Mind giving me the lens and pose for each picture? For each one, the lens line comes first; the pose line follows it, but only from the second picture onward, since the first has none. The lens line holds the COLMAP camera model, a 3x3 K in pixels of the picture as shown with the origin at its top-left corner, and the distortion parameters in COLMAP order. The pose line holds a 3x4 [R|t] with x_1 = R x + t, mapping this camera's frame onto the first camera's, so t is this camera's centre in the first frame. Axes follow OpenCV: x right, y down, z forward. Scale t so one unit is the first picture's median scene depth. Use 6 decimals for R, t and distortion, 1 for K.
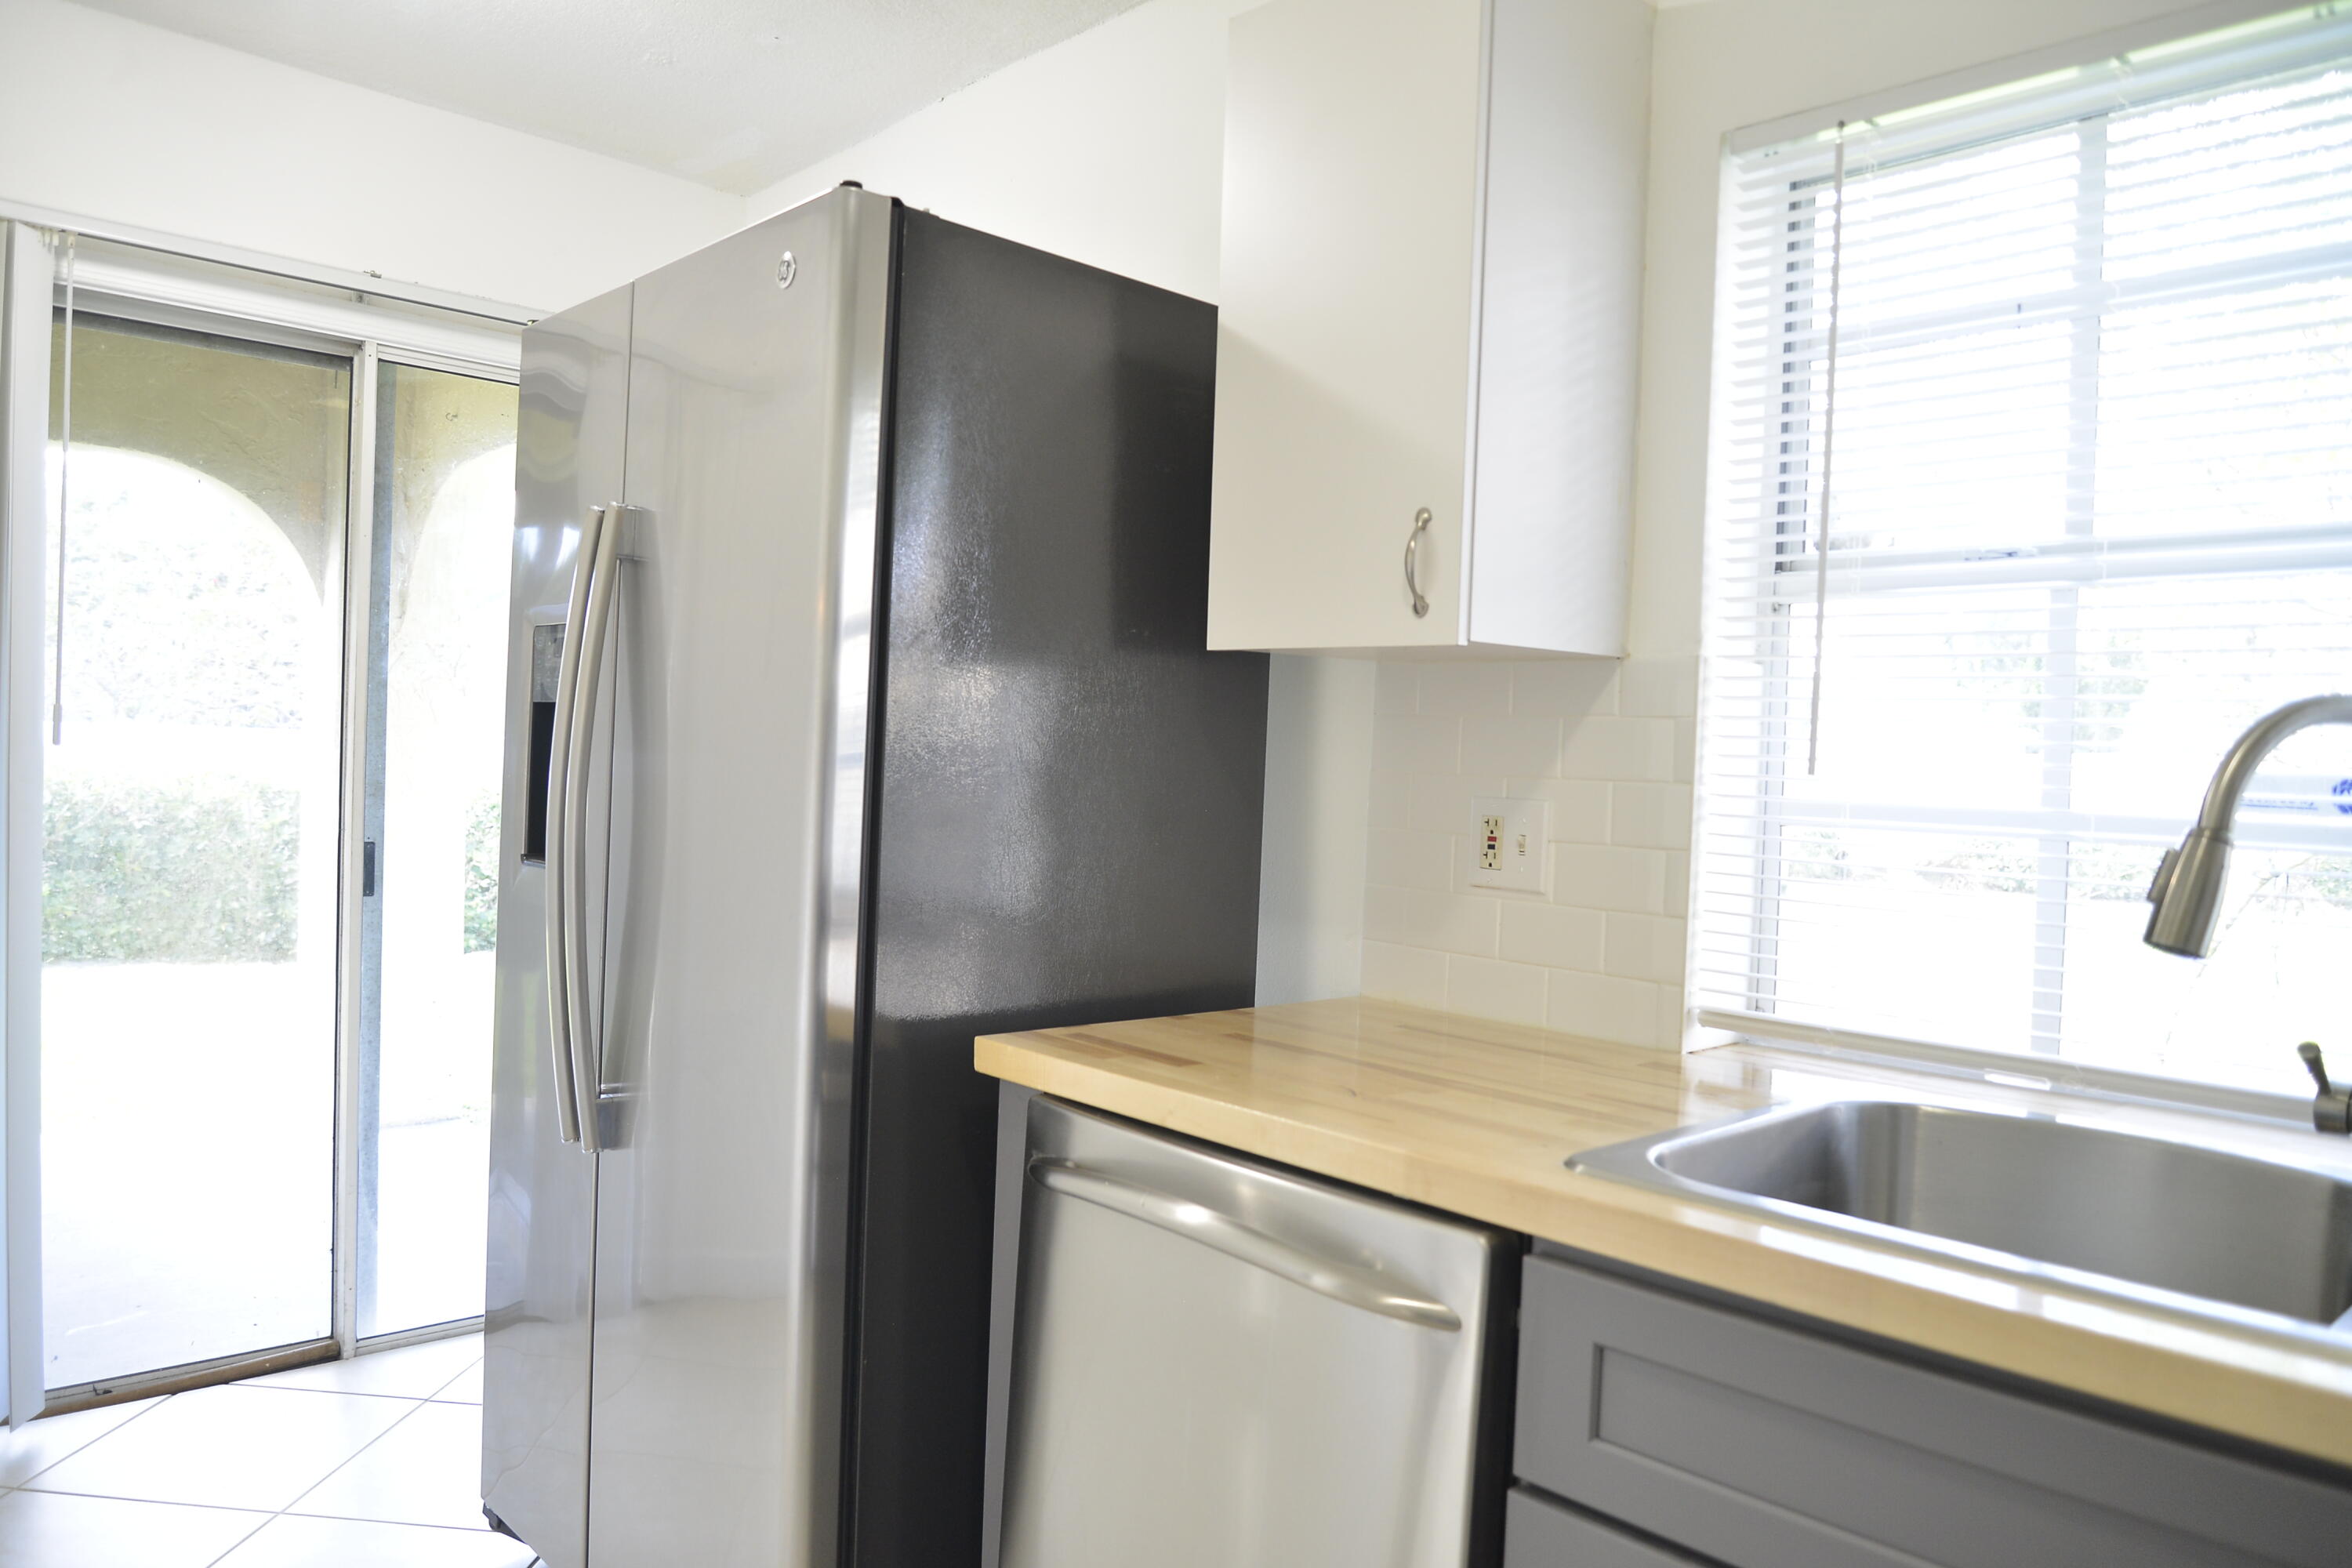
lens RADIAL K [[1610.9, 0, 1172.6], [0, 1610.9, 780.5], [0, 0, 1]] dist [-0.005903, -0.001140]
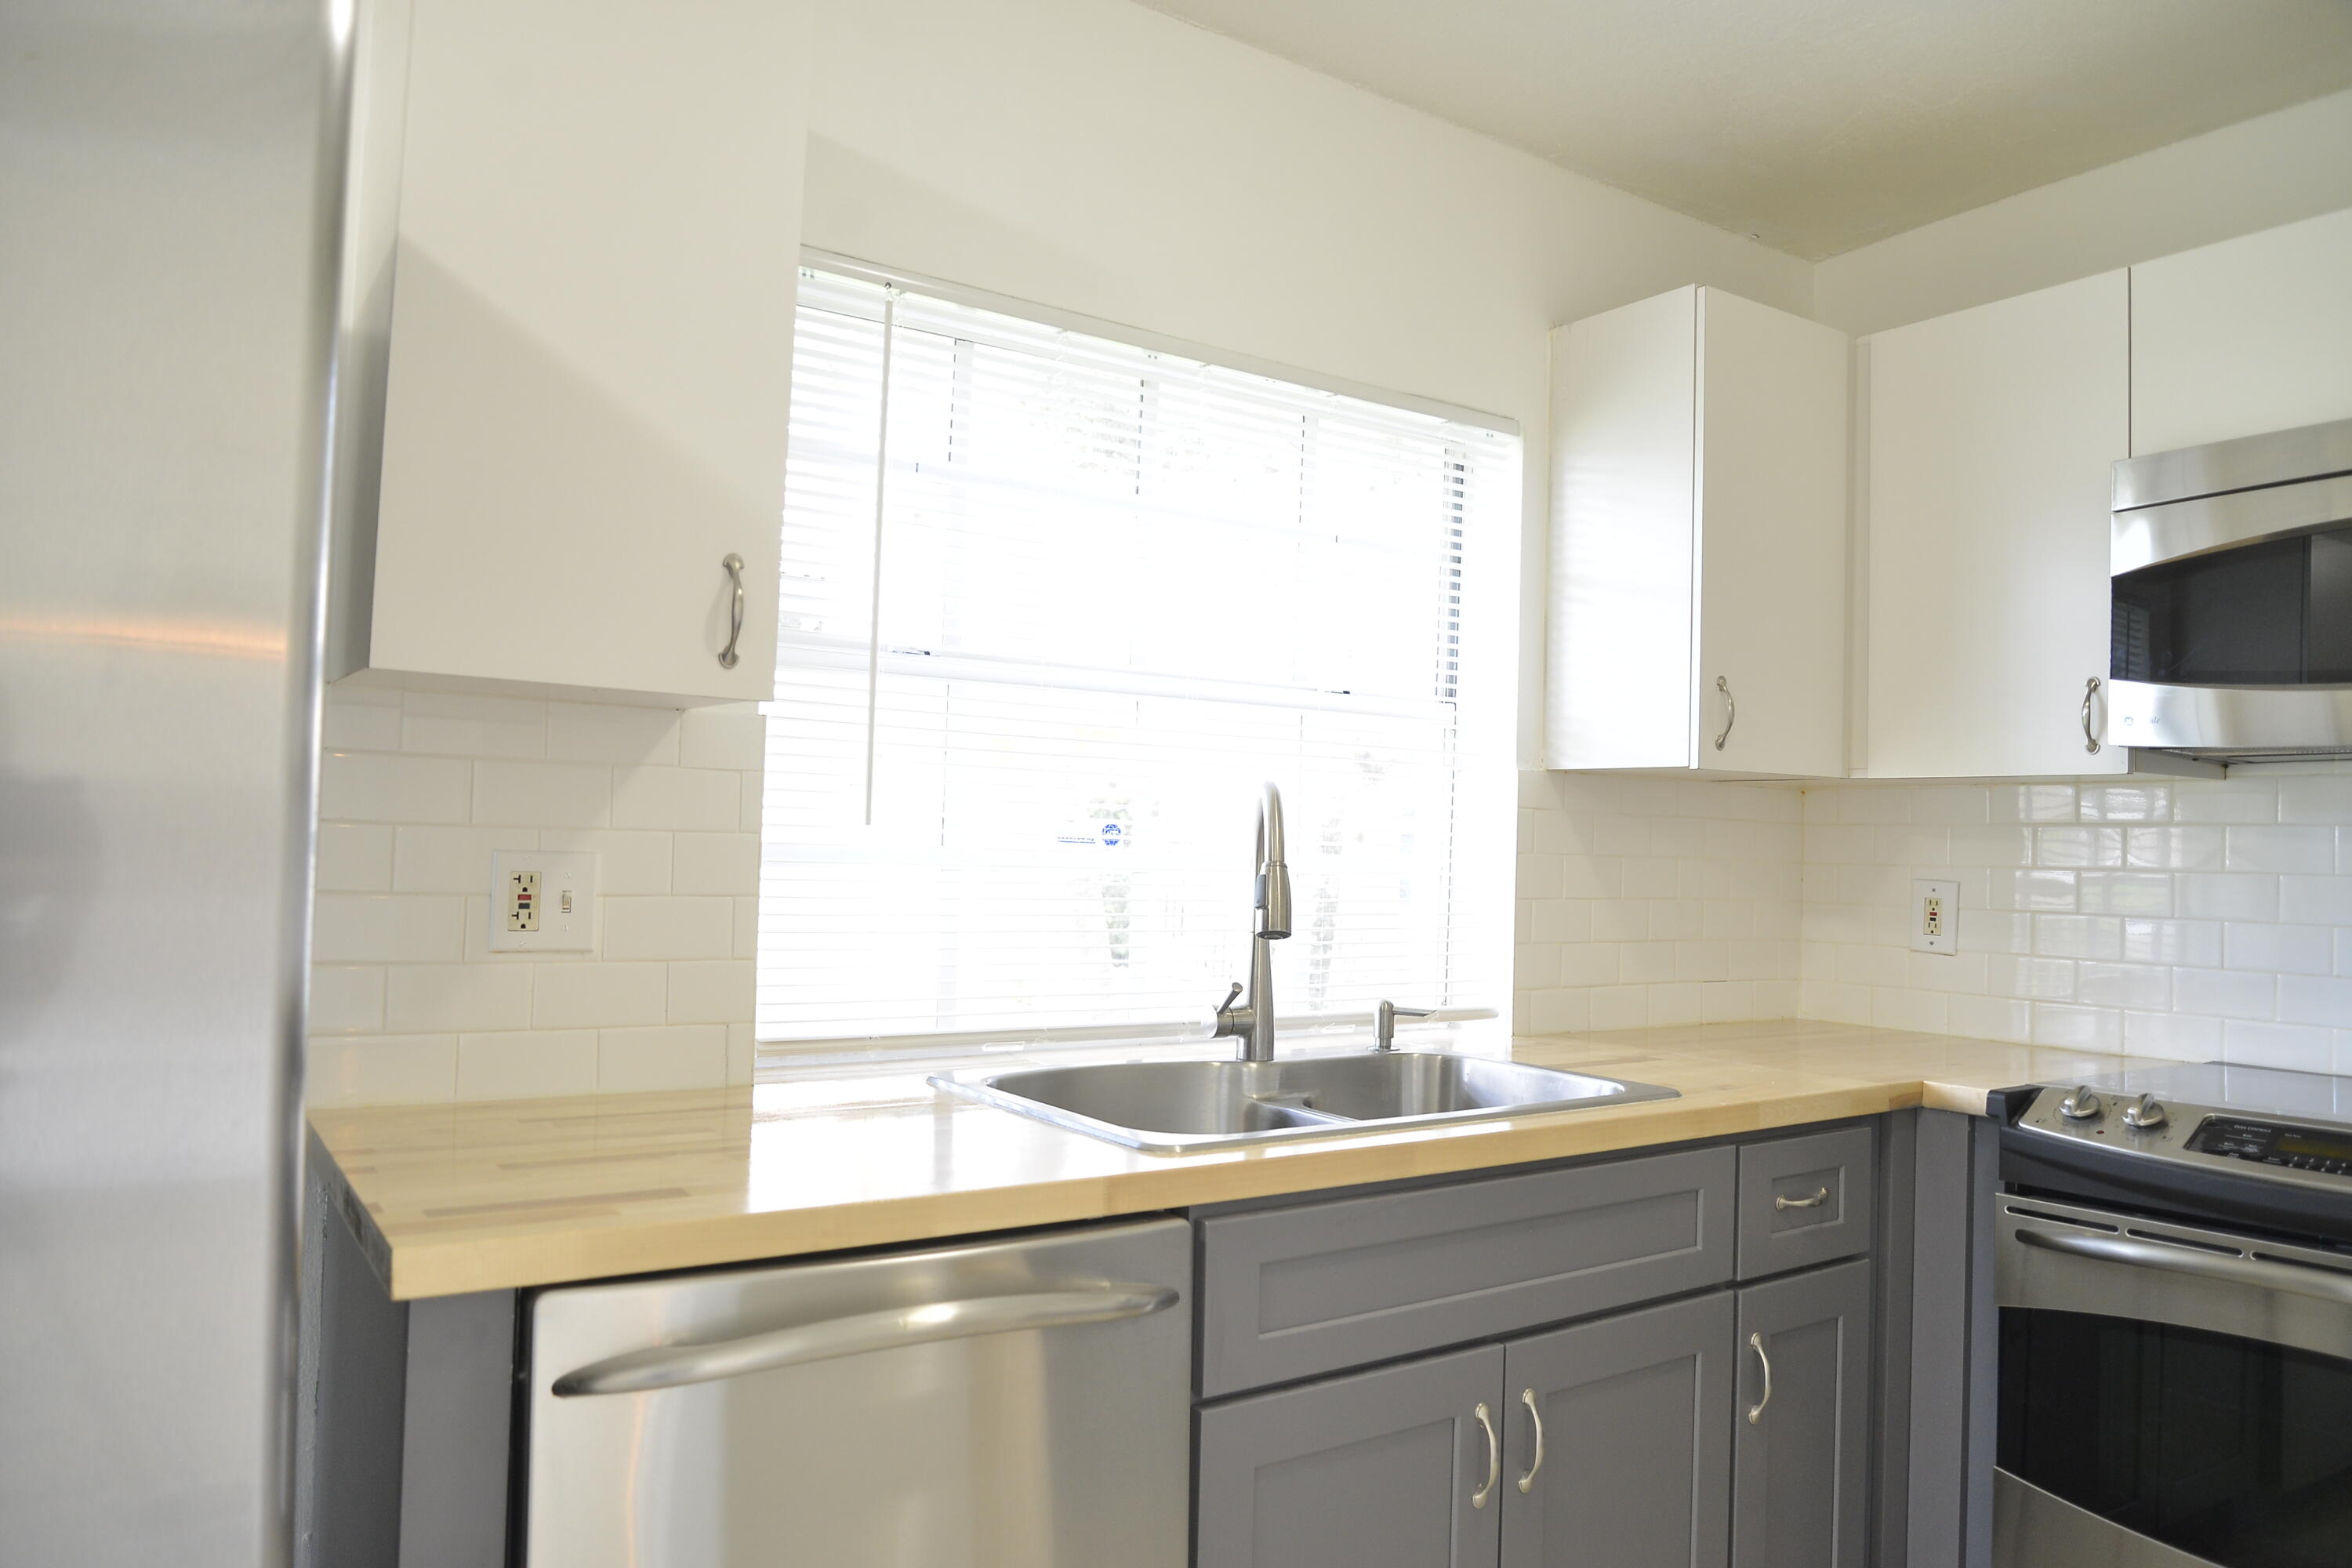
lens RADIAL K [[1610.9, 0, 1174.2], [0, 1610.9, 793.8], [0, 0, 1]] dist [-0.005903, -0.001140]
pose [[0.158633, -0.007812, 0.987307, -0.643554], [-0.013704, 0.999855, 0.010113, -0.035959], [-0.987243, -0.015134, 0.158503, 0.517532]]
